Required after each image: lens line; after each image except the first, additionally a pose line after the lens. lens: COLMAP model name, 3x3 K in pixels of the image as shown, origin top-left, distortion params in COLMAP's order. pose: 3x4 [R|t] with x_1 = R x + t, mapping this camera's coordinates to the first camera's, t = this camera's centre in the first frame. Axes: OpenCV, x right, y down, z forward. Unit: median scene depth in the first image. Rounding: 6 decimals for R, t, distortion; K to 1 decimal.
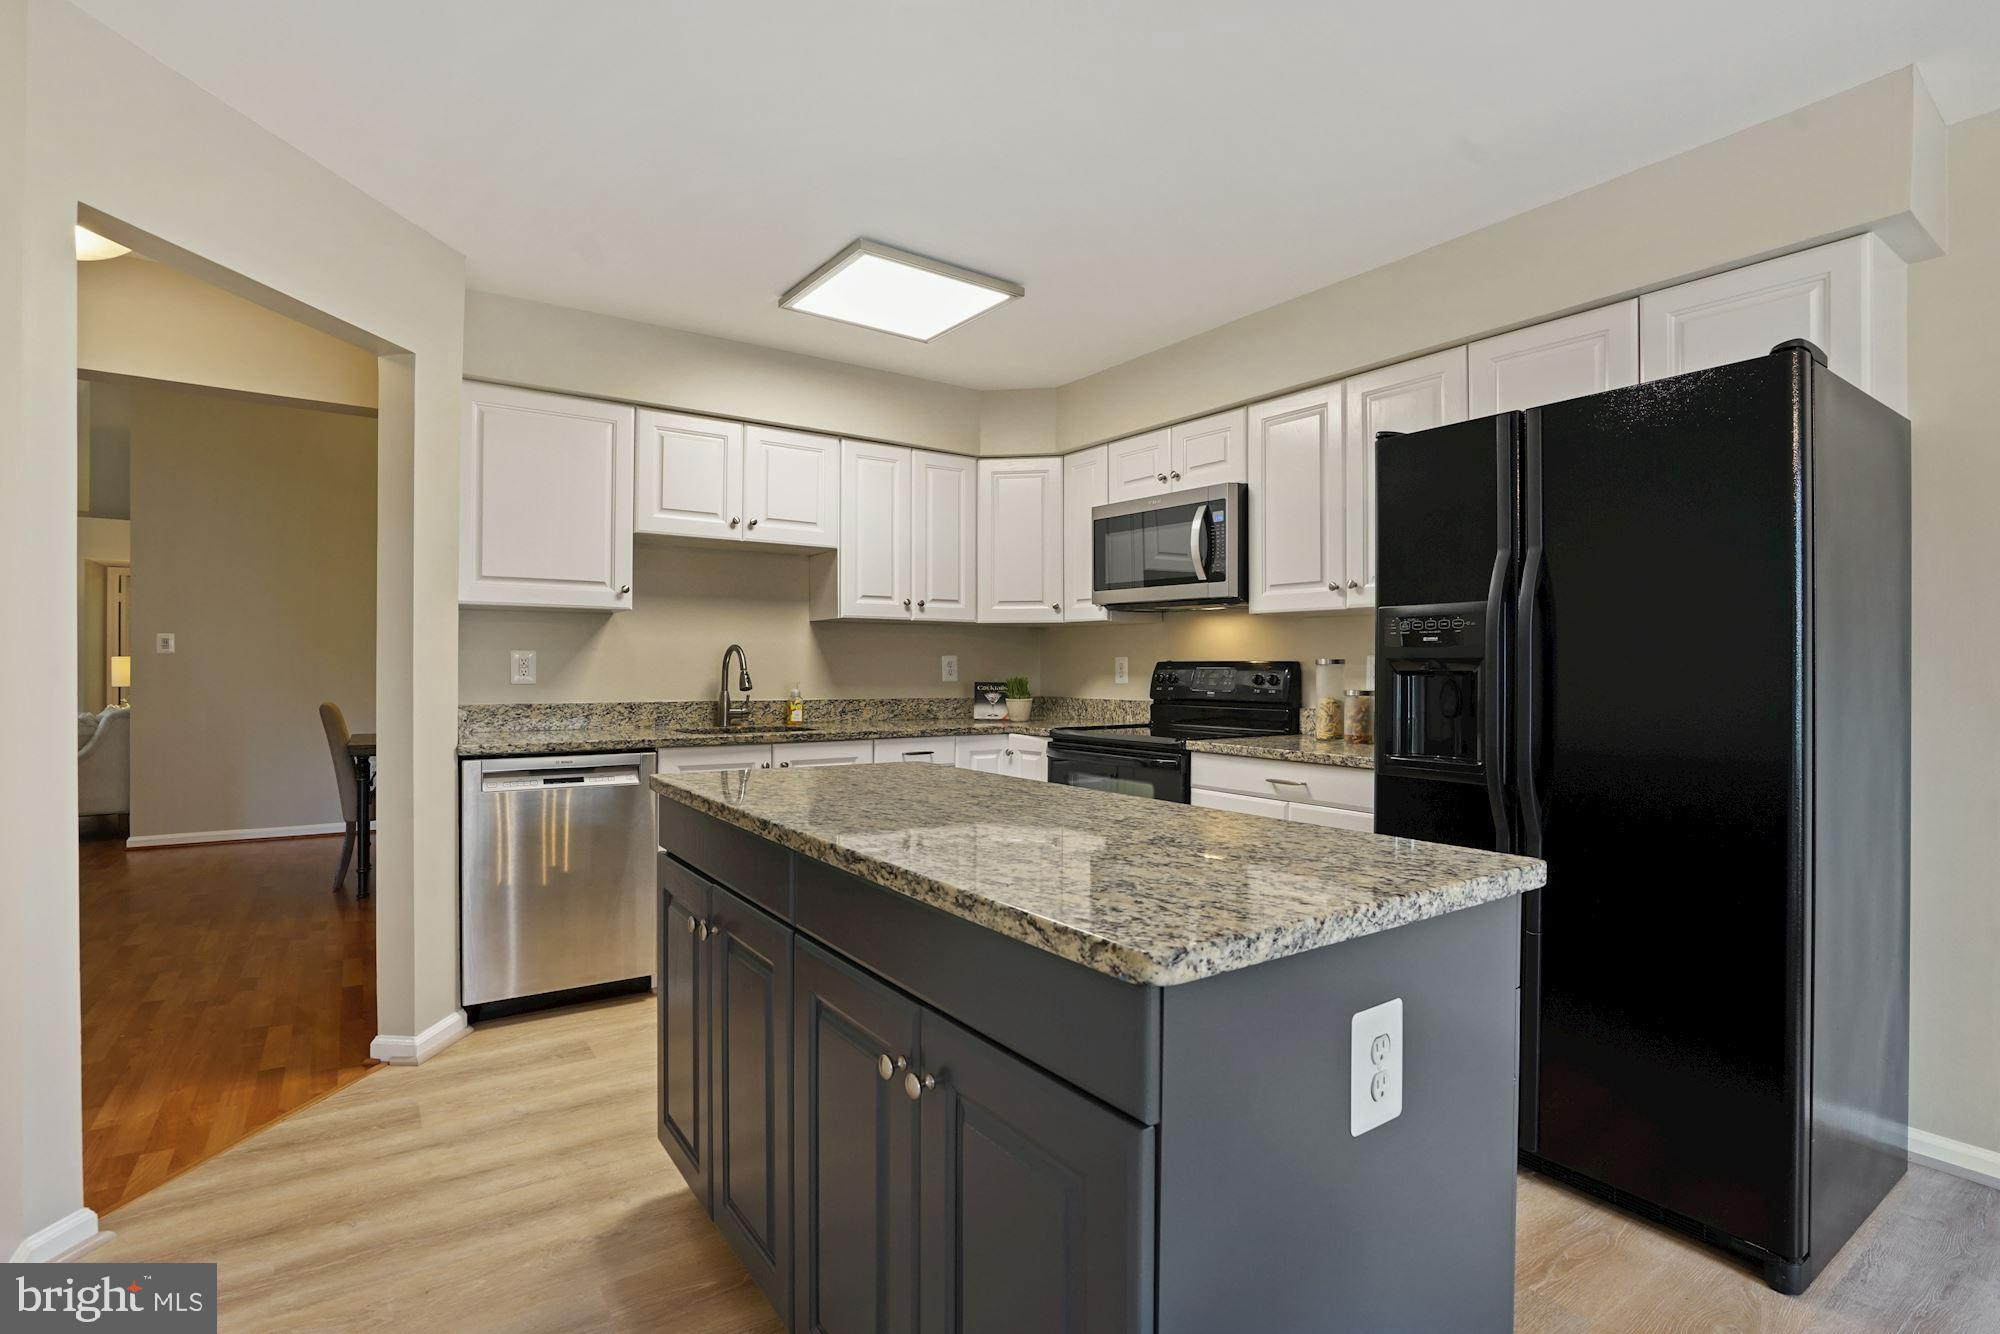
lens RADIAL K [[934.3, 0, 993.4], [0, 934.3, 655.6], [0, 0, 1]] dist [-0.037143, 0.014164]
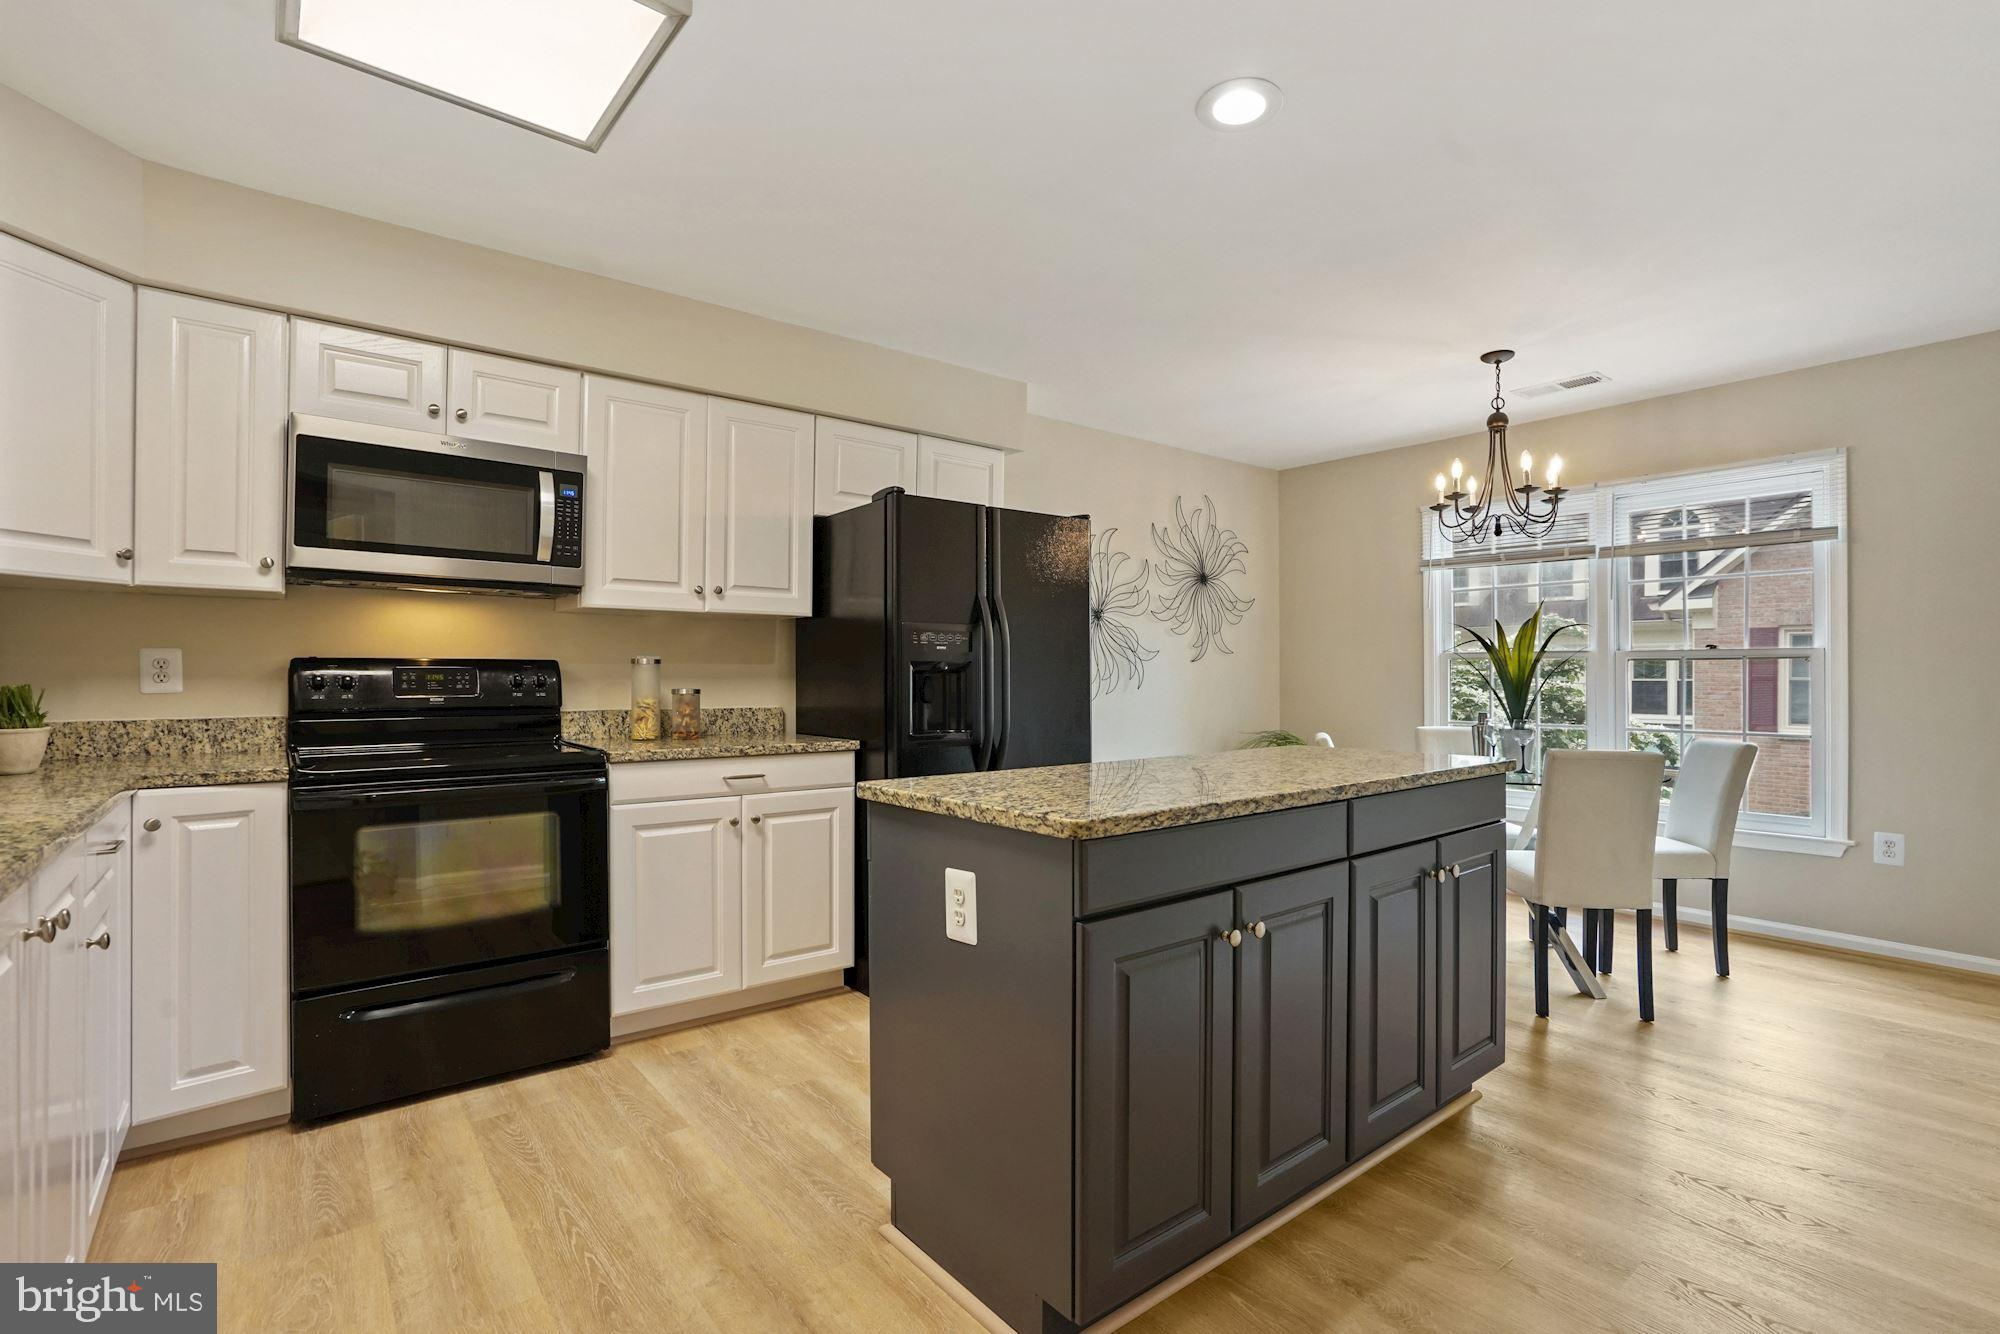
lens RADIAL K [[934.3, 0, 989.7], [0, 934.3, 673.2], [0, 0, 1]] dist [-0.037143, 0.014164]
pose [[-0.054058, -0.003831, 0.998530, -0.602062], [-0.015169, 0.999880, 0.003015, 0.009588], [-0.998423, -0.014984, -0.054110, 0.627701]]
